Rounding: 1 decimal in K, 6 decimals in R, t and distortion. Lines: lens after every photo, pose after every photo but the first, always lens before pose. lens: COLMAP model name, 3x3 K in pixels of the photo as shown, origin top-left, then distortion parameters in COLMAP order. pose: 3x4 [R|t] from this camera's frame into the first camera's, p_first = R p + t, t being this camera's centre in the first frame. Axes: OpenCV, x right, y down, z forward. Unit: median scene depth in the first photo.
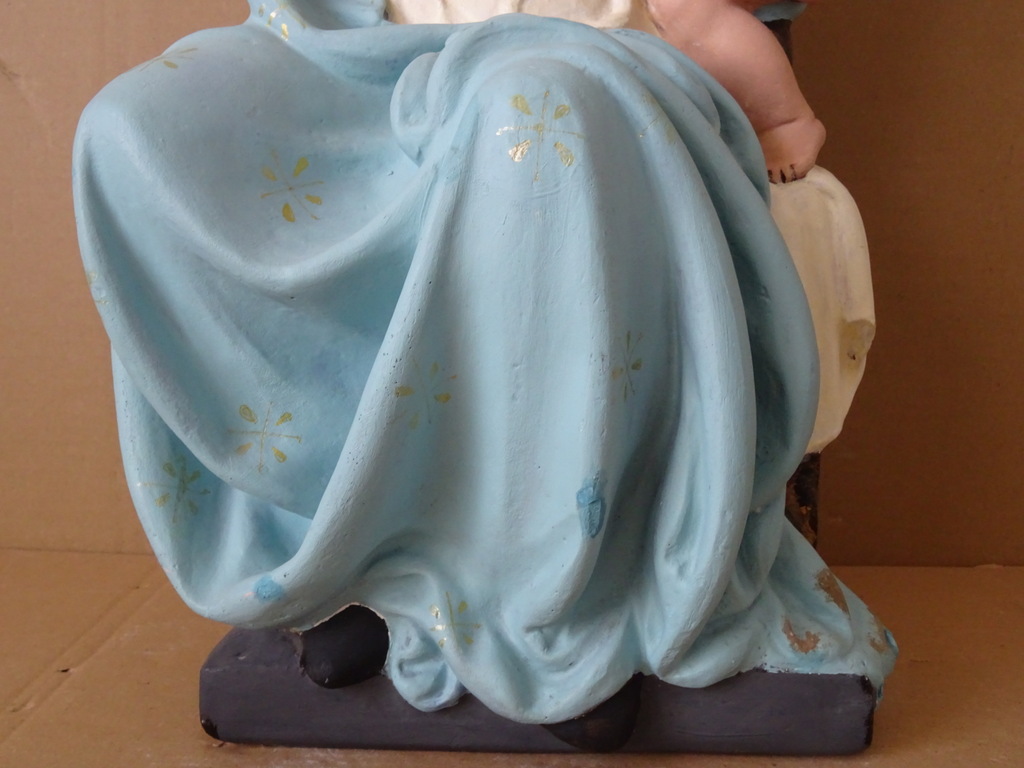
lens RADIAL K [[1118.5, 0, 490.7], [0, 1118.5, 372.6], [0, 0, 1]] dist [-0.002539, -0.015928]
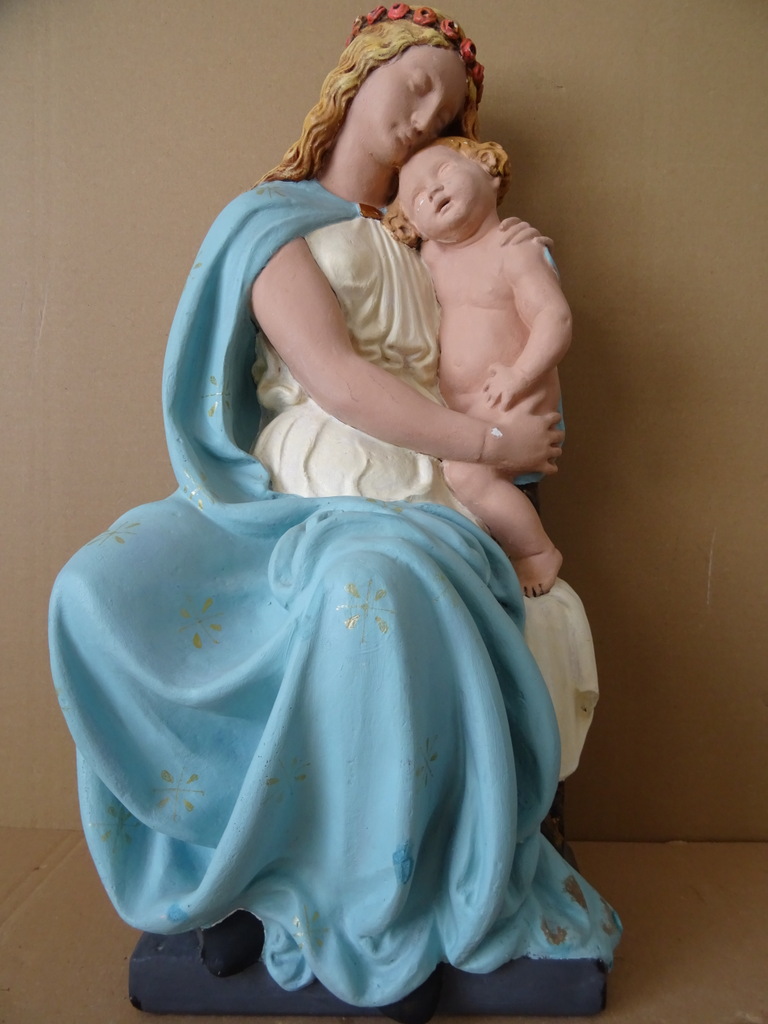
lens RADIAL K [[728.4, 0, 380.5], [0, 728.4, 510.2], [0, 0, 1]] dist [0.002431, -0.002248]
pose [[0.999632, -0.001063, 0.027104, 0.031694], [0.003877, 0.994570, -0.103999, -0.204061], [-0.026847, 0.104066, 0.994208, 0.024720]]
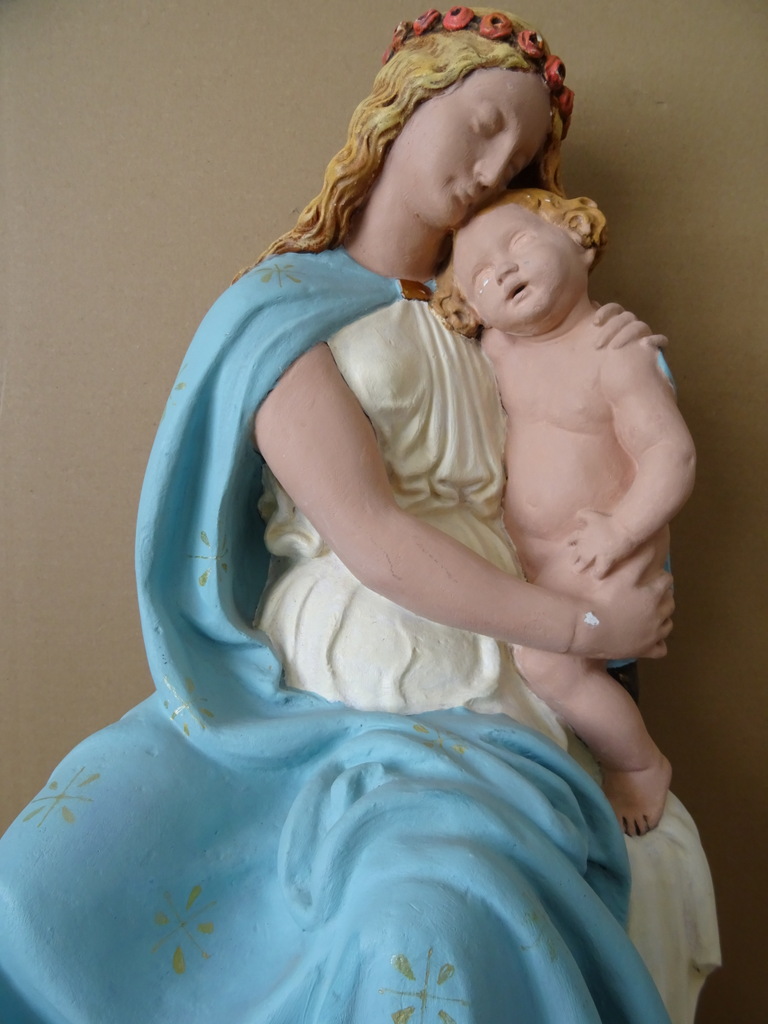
lens RADIAL K [[725.1, 0, 381.4], [0, 725.1, 511.7], [0, 0, 1]] dist [-0.000204, -0.008971]
pose [[0.999996, 0.000894, 0.002502, 0.004904], [-0.000767, 0.998720, -0.050580, -0.502987], [-0.002544, 0.050578, 0.998717, 0.293205]]
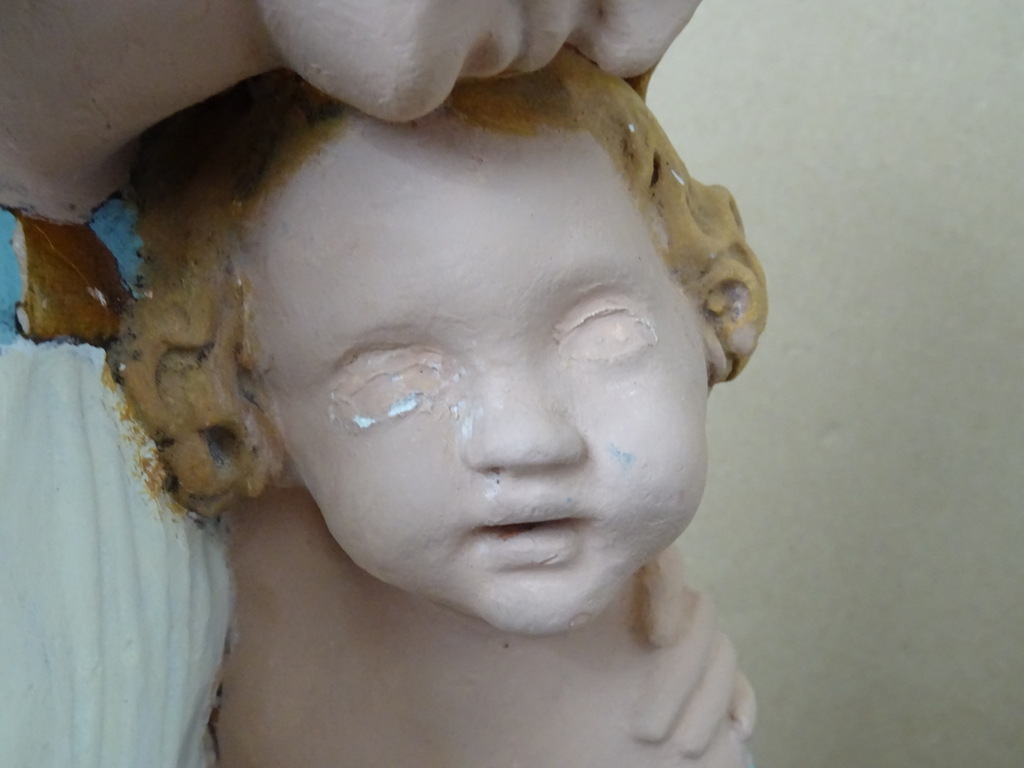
lens RADIAL K [[1118.5, 0, 490.7], [0, 1118.5, 372.6], [0, 0, 1]] dist [-0.002539, -0.015928]
pose [[0.660902, 0.199644, 0.723429, -0.081721], [-0.291991, 0.956417, 0.002812, -0.831847], [-0.691339, -0.213093, 0.690393, 0.900344]]
